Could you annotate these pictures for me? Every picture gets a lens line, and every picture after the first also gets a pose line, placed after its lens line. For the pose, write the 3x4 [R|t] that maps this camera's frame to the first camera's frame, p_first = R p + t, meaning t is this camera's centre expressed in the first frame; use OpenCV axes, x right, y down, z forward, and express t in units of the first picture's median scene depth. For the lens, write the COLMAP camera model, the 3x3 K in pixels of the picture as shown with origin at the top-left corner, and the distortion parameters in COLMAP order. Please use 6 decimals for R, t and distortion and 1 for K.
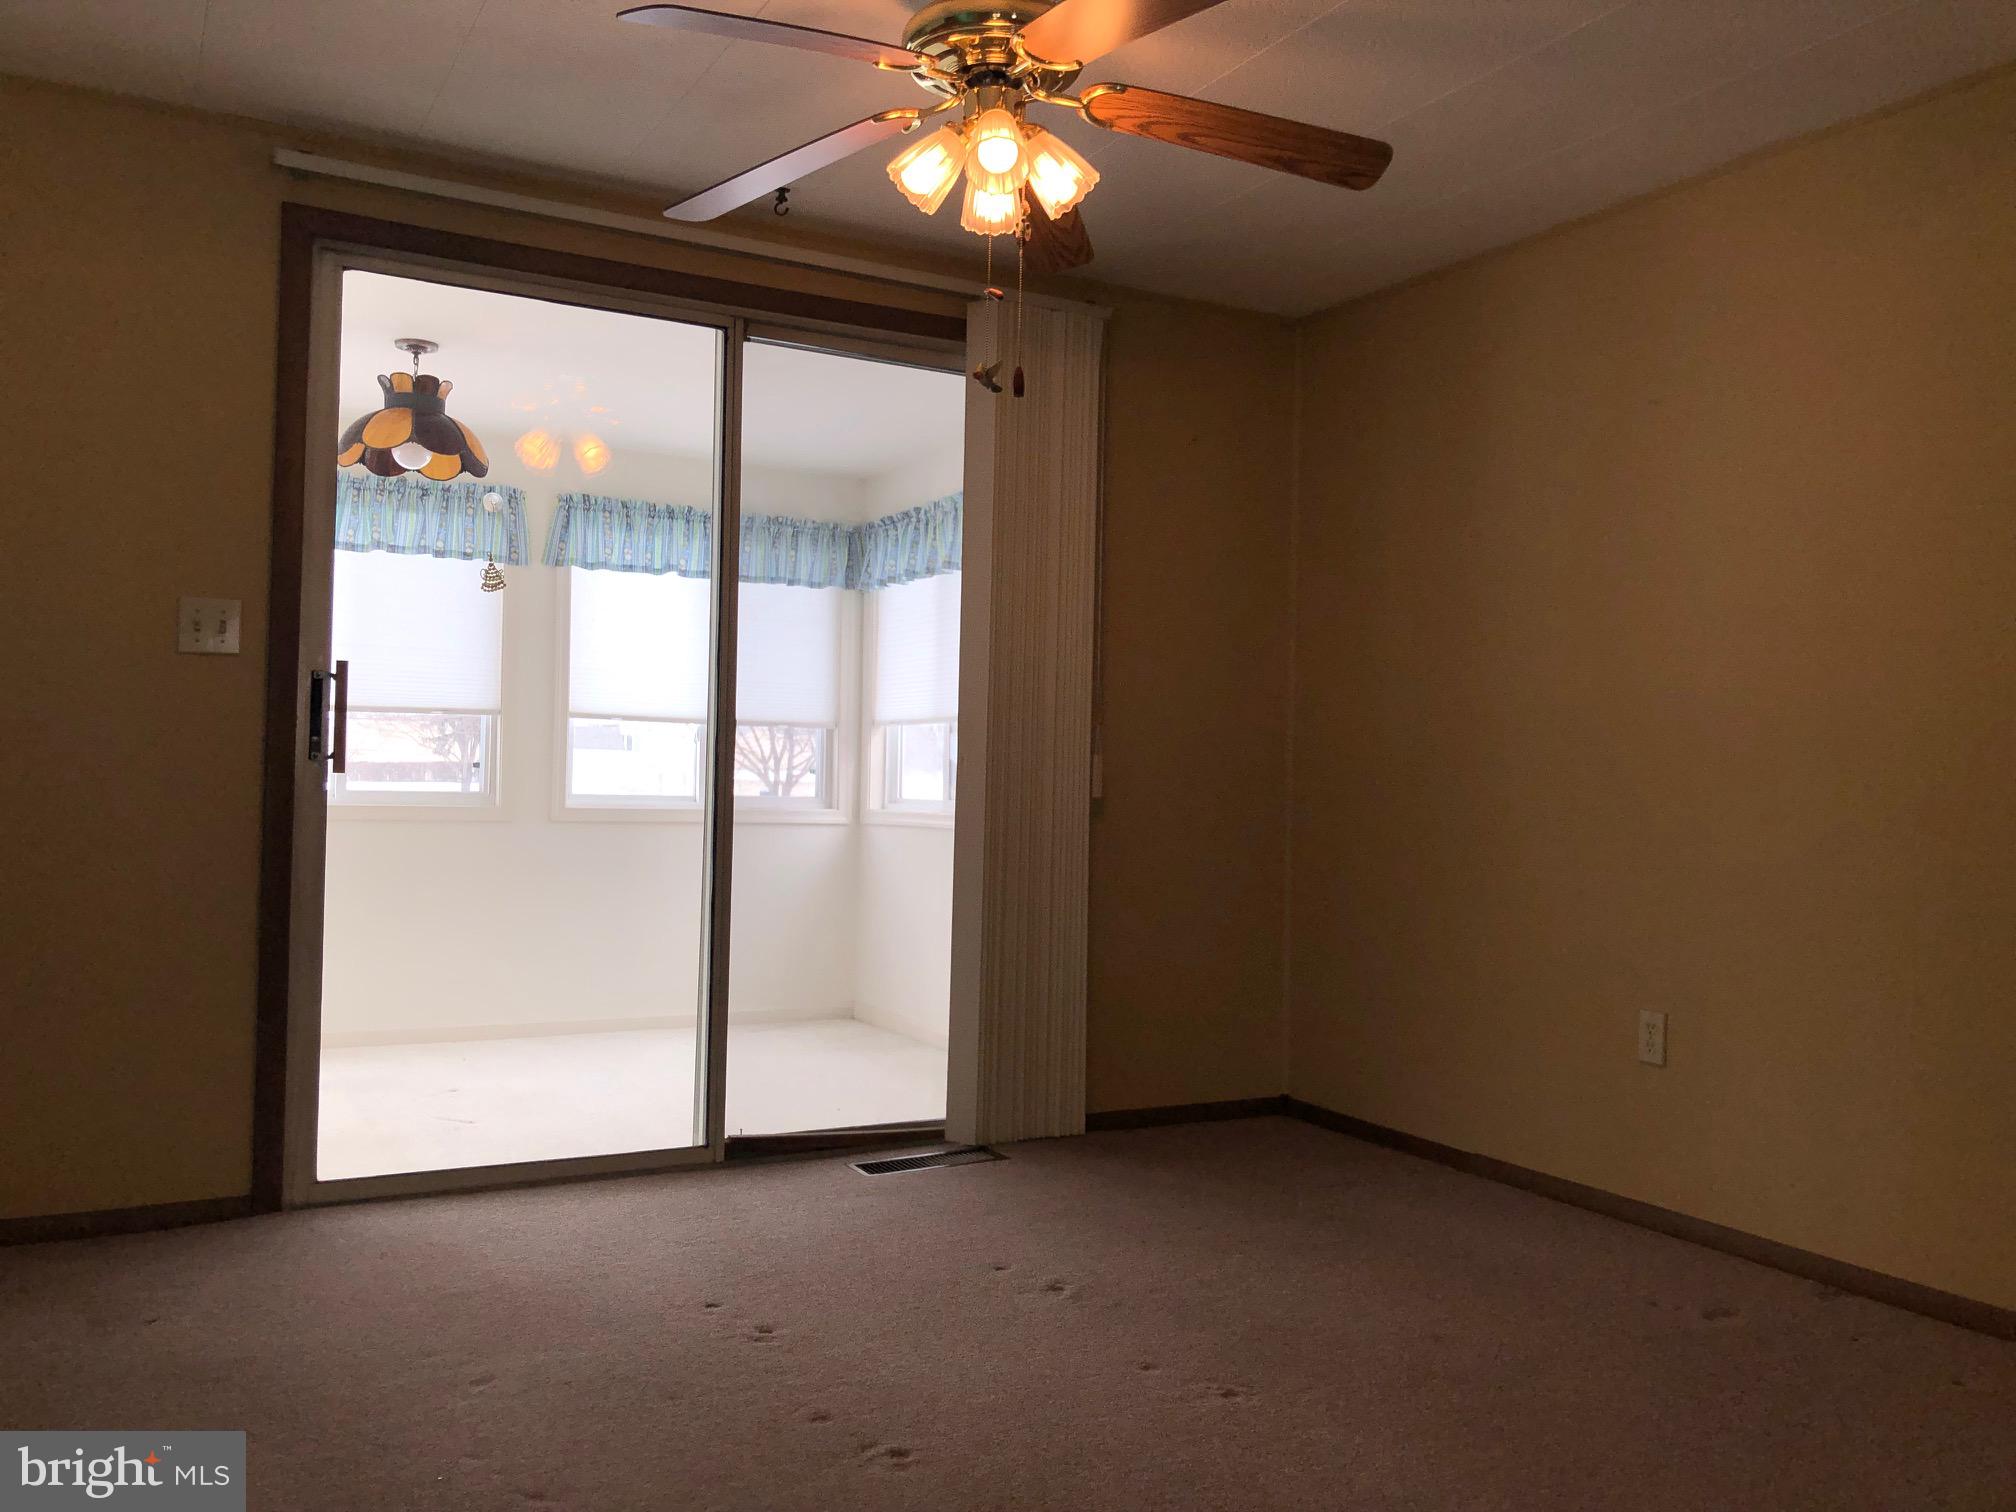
lens RADIAL K [[1597.5, 0, 1008.0], [0, 1597.5, 756.0], [0, 0, 1]] dist [0.104377, -0.391354]
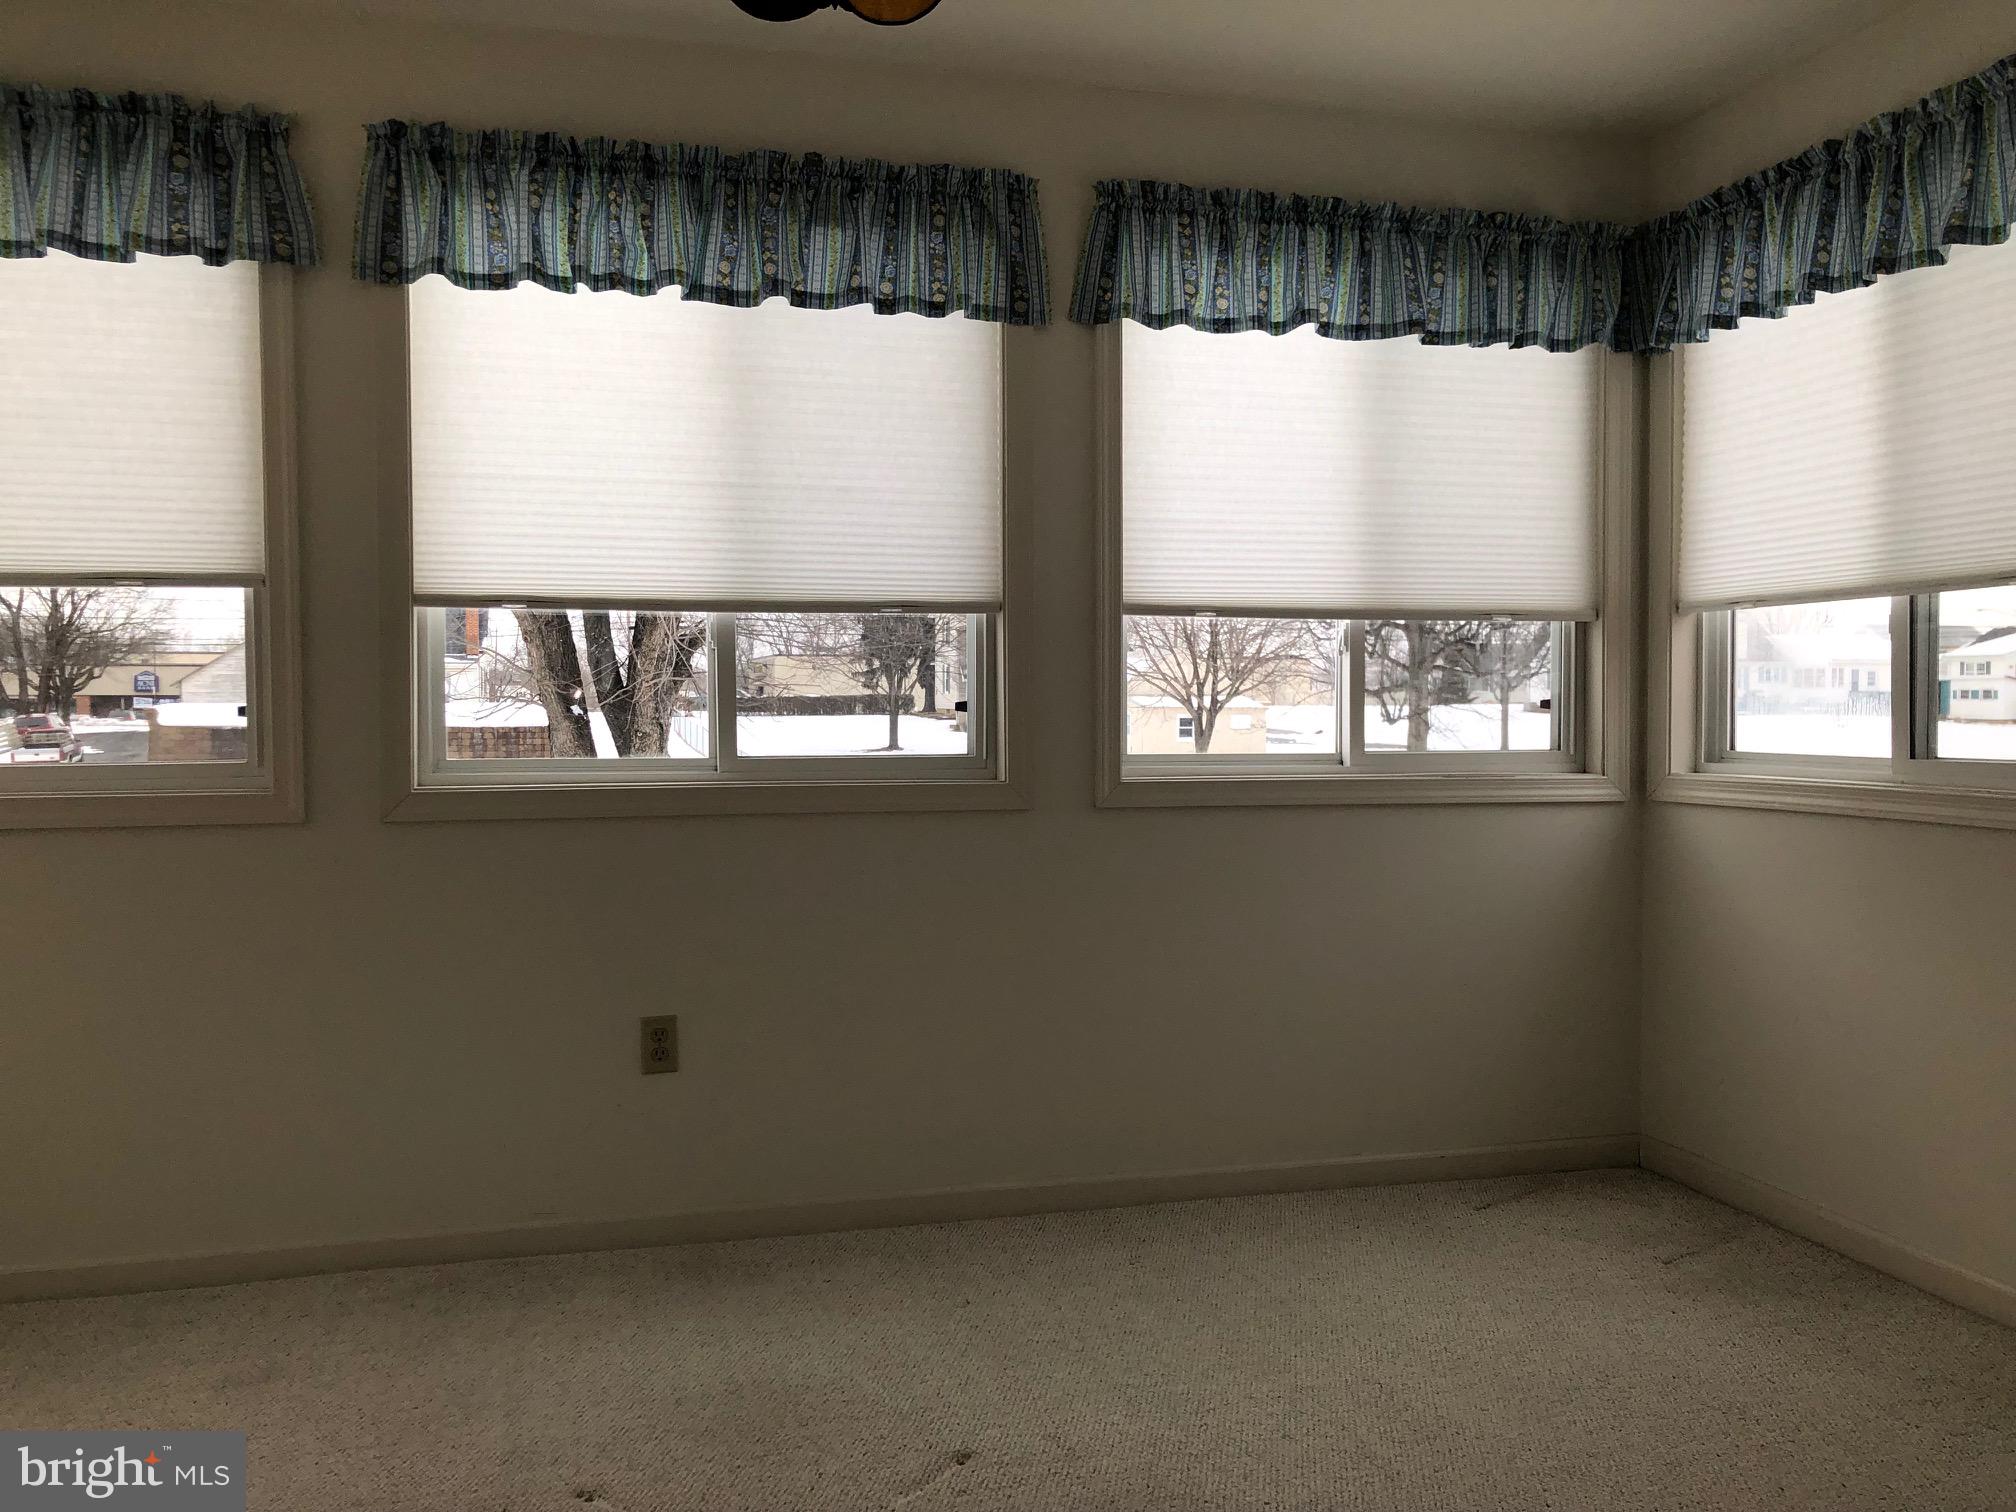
lens RADIAL K [[1673.6, 0, 1008.0], [0, 1673.6, 756.0], [0, 0, 1]] dist [0.011280, 0.000167]
pose [[0.966864, -0.014242, -0.254893, -0.167335], [0.025732, 0.998795, 0.041800, -0.000612], [0.253990, -0.046974, 0.966065, 0.447214]]
